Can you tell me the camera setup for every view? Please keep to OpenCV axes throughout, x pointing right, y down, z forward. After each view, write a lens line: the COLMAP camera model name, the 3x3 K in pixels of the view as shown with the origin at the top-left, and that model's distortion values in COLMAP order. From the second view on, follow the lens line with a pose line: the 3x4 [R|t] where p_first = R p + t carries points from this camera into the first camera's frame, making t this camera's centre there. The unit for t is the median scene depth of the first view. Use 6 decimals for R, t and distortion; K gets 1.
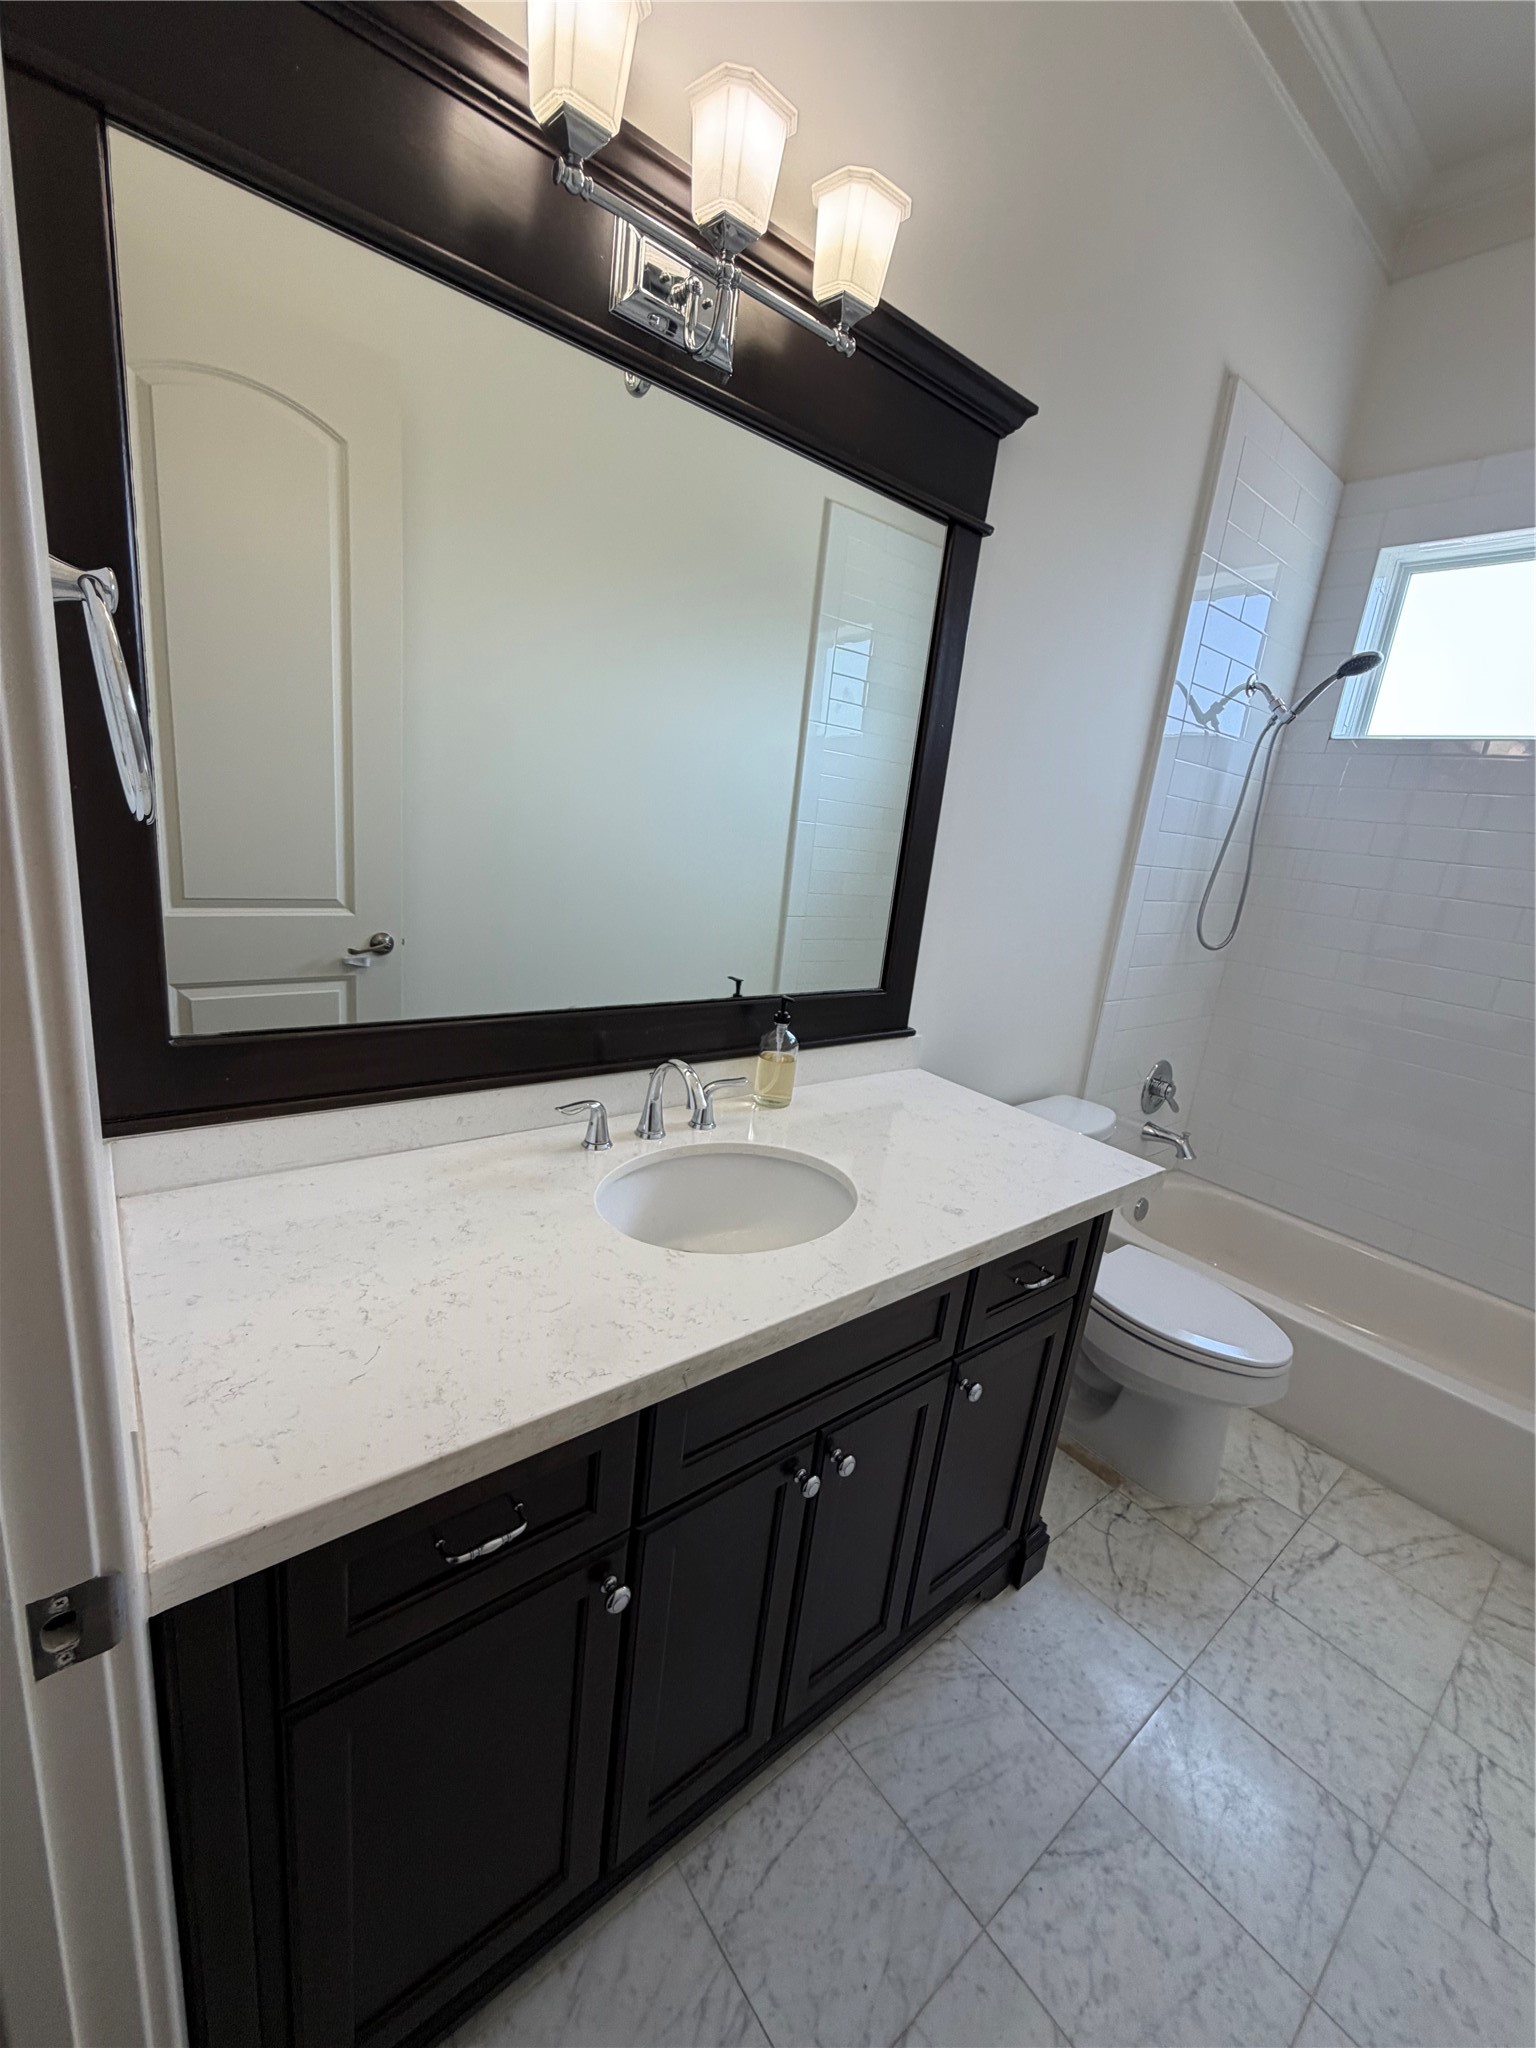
lens RADIAL K [[819.7, 0, 769.1], [0, 819.7, 1027.8], [0, 0, 1]] dist [-0.001283, -0.000049]
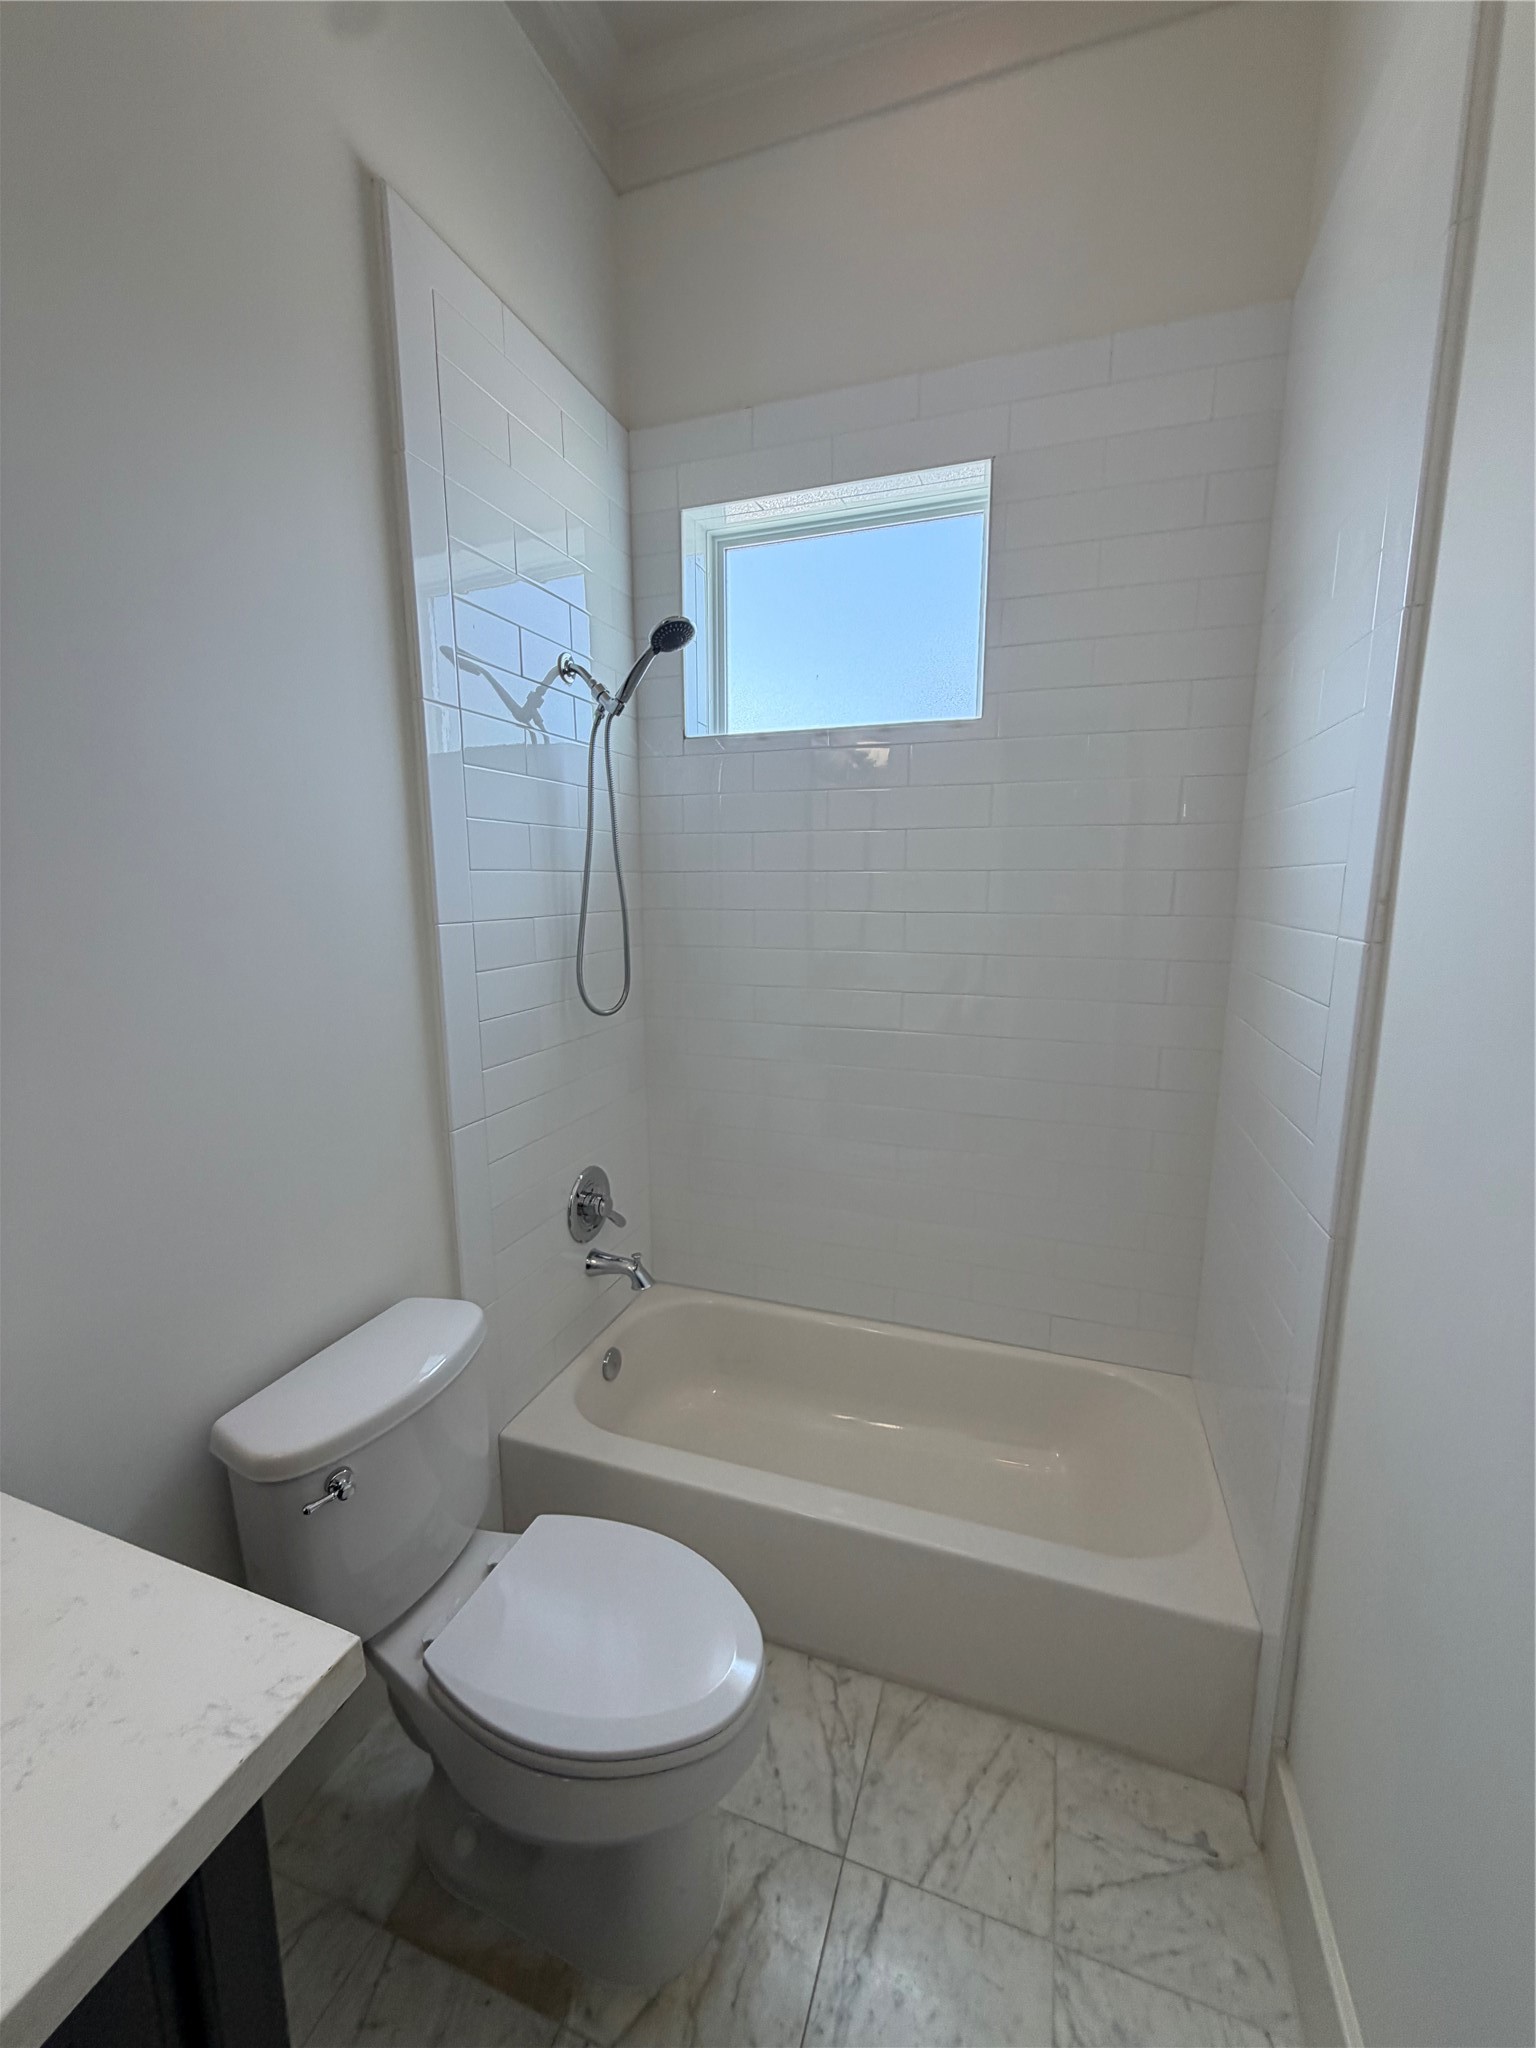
lens RADIAL K [[819.7, 0, 768.9], [0, 819.7, 1024.7], [0, 0, 1]] dist [-0.001283, -0.000049]
pose [[0.848398, -0.194557, 0.492310, 0.366748], [0.220266, 0.975422, 0.005895, -0.072757], [-0.481357, 0.103438, 0.870400, 0.338866]]
